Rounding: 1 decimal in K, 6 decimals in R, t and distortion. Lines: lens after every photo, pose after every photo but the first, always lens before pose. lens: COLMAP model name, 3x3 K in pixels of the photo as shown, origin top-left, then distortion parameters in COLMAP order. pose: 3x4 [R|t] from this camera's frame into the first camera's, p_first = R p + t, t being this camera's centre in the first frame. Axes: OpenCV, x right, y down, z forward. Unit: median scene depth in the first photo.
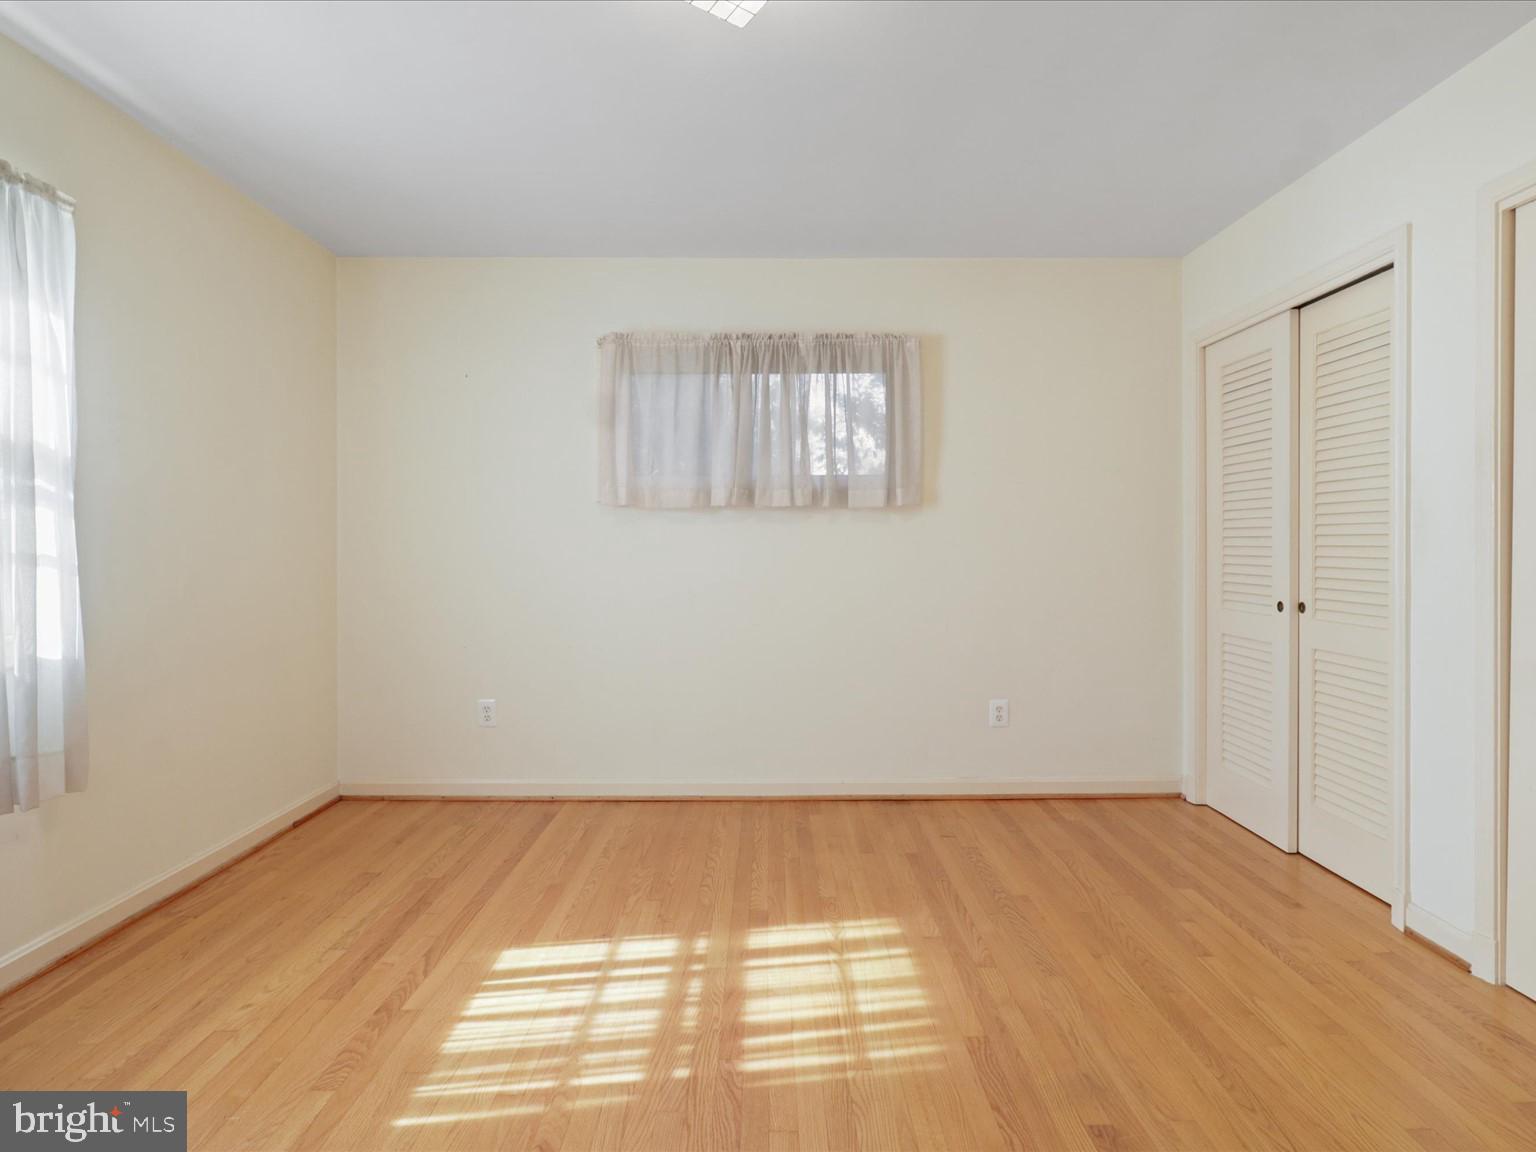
lens RADIAL K [[874.3, 0, 771.6], [0, 874.3, 550.7], [0, 0, 1]] dist [-0.031605, 0.021299]
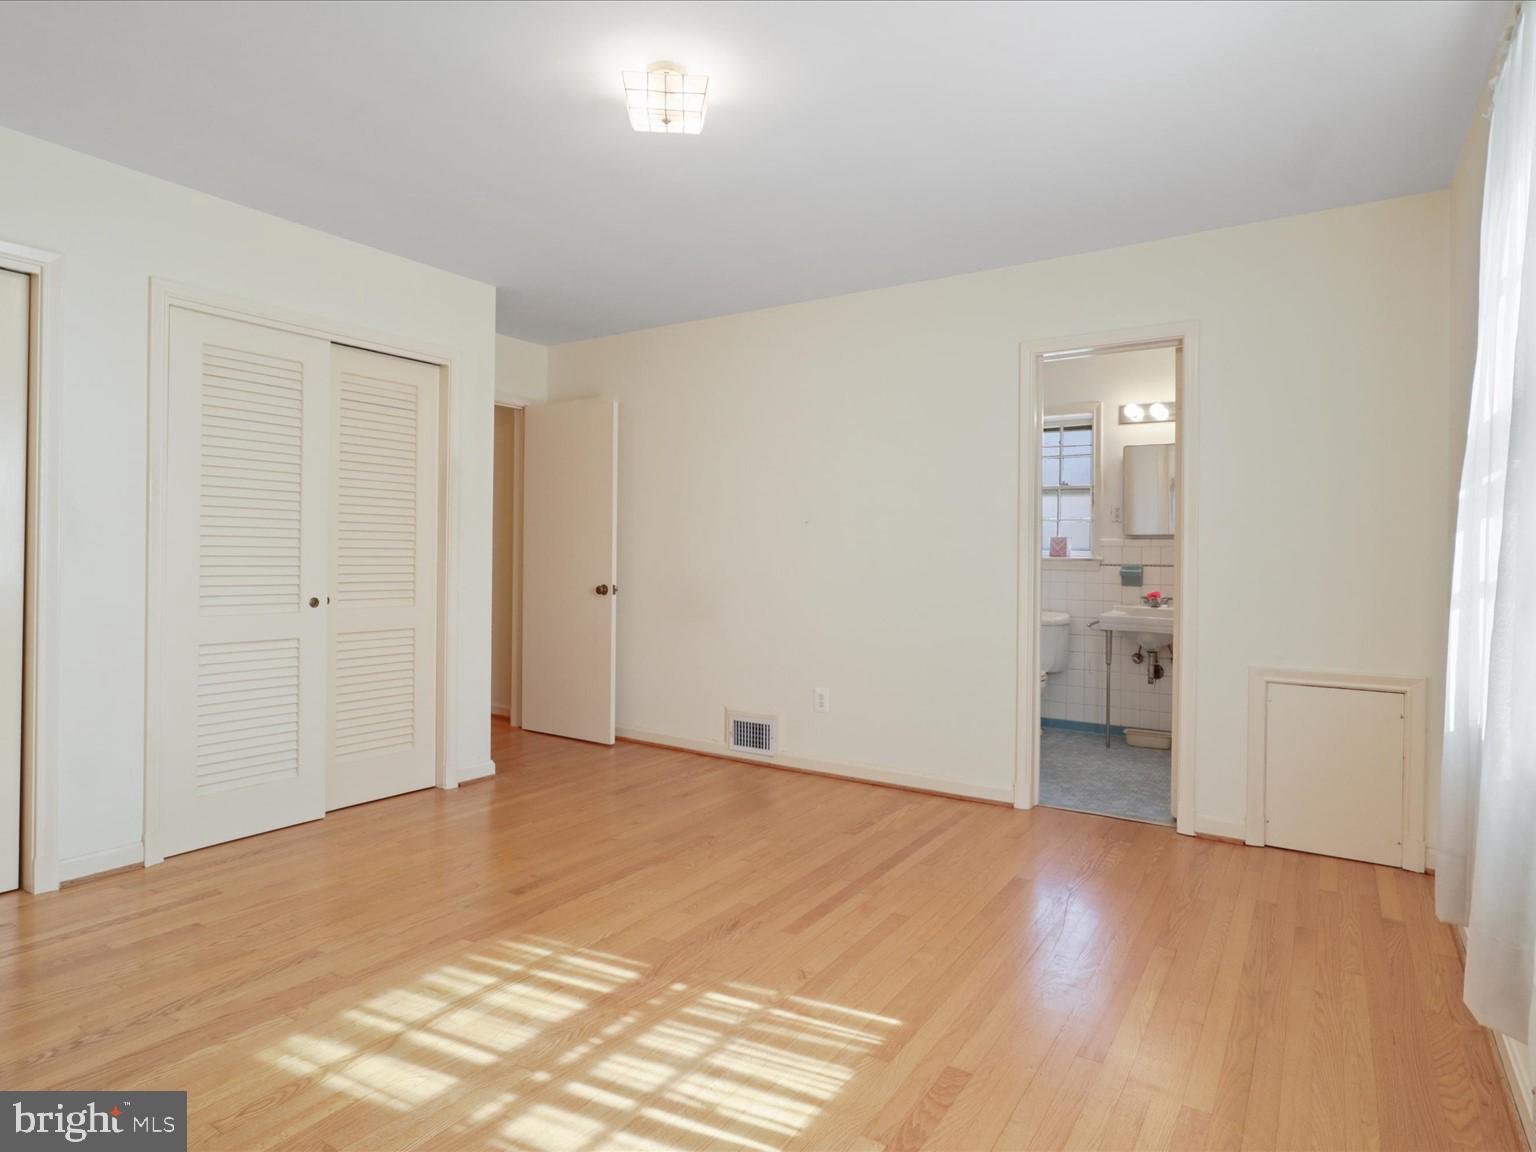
lens RADIAL K [[874.3, 0, 771.6], [0, 874.3, 550.7], [0, 0, 1]] dist [-0.031605, 0.021299]
pose [[-0.836854, -0.010968, 0.547316, -0.733285], [-0.011073, 0.999934, 0.003107, -0.007533], [-0.547313, -0.003460, -0.836921, 1.644782]]
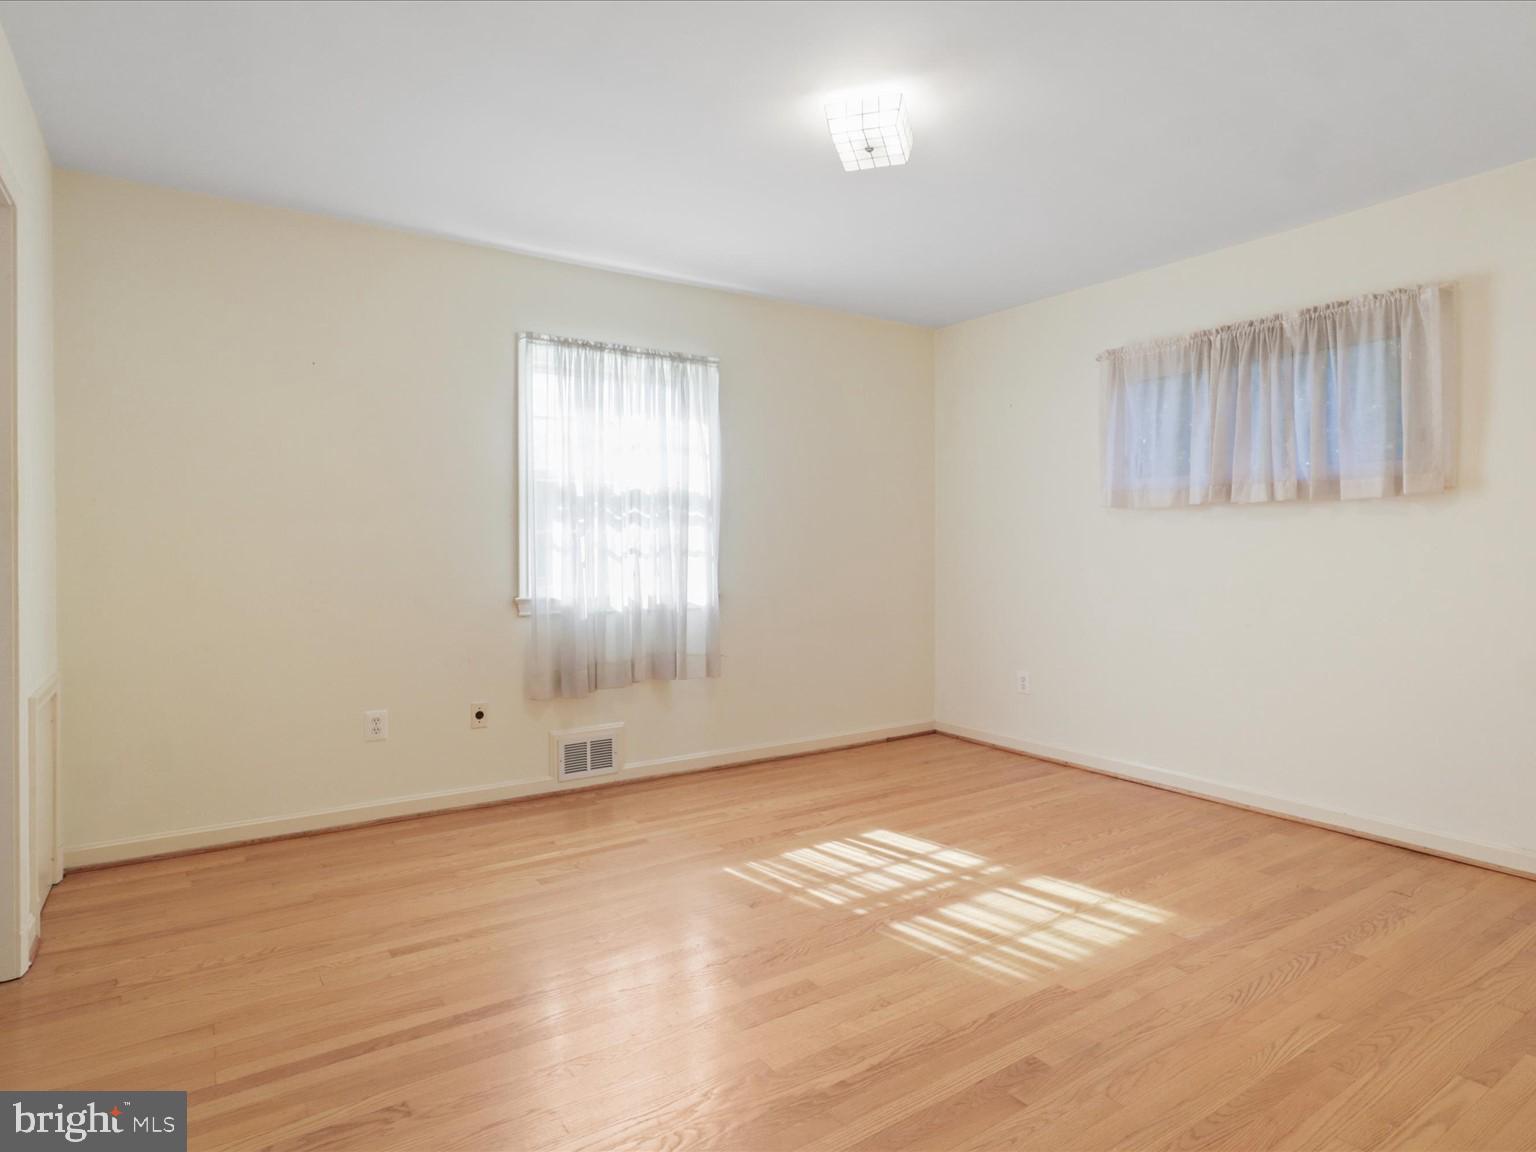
lens RADIAL K [[883.4, 0, 772.9], [0, 883.4, 544.3], [0, 0, 1]] dist [0.000727, 0.000669]
pose [[0.549050, -0.003052, -0.835784, 0.884577], [-0.000295, 0.999993, -0.003846, -0.001121], [0.835789, 0.002358, 0.549045, 0.060086]]
